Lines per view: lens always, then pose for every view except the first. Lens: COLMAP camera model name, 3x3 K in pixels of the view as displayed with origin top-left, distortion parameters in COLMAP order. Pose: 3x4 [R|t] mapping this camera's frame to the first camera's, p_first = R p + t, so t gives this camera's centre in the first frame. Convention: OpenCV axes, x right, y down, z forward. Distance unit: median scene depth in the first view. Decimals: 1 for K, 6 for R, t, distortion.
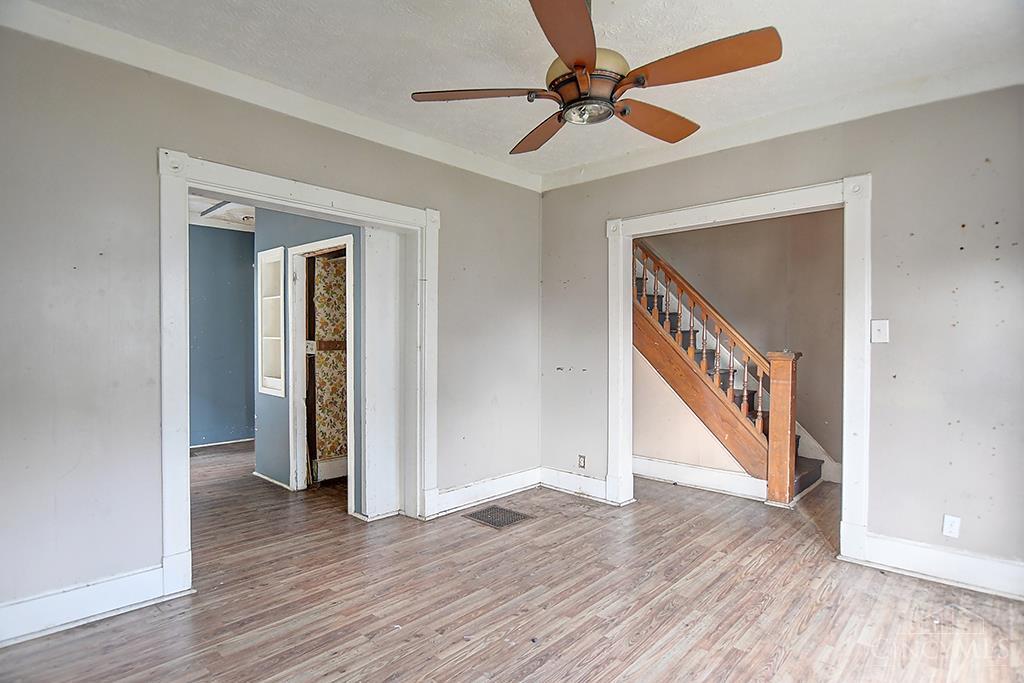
lens RADIAL K [[539.7, 0, 510.9], [0, 539.7, 342.6], [0, 0, 1]] dist [0.001804, -0.019763]
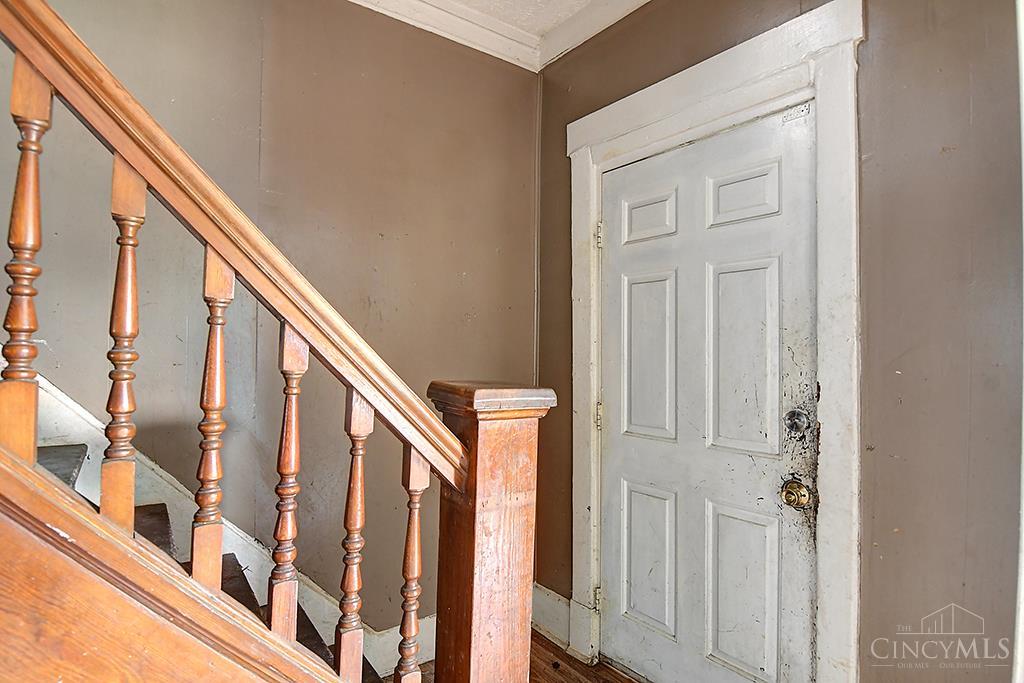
lens RADIAL K [[539.7, 0, 510.9], [0, 539.7, 342.6], [0, 0, 1]] dist [0.001804, -0.019763]
pose [[0.197762, 0.005672, 0.980234, 0.339270], [-0.000034, 0.999983, -0.005780, -0.003694], [-0.980250, 0.001110, 0.197759, 1.308474]]
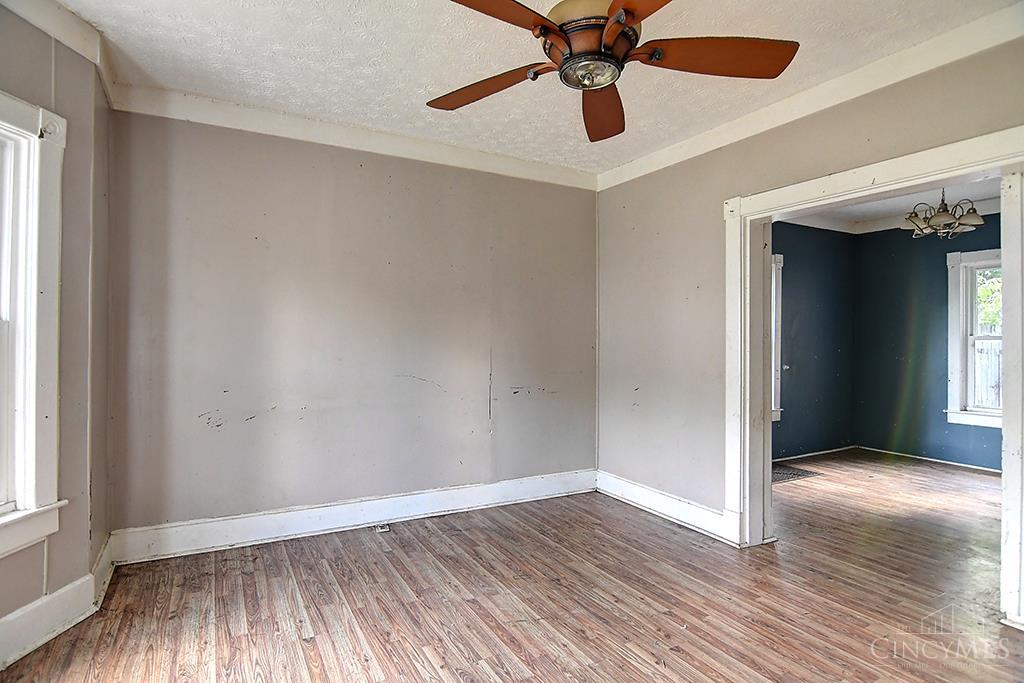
lens RADIAL K [[539.7, 0, 510.9], [0, 539.7, 342.6], [0, 0, 1]] dist [0.001804, -0.019763]
pose [[-0.320220, -0.004938, -0.947330, 0.677206], [-0.013593, 0.999907, -0.000618, -0.001025], [0.947246, 0.012680, -0.320258, 0.798308]]
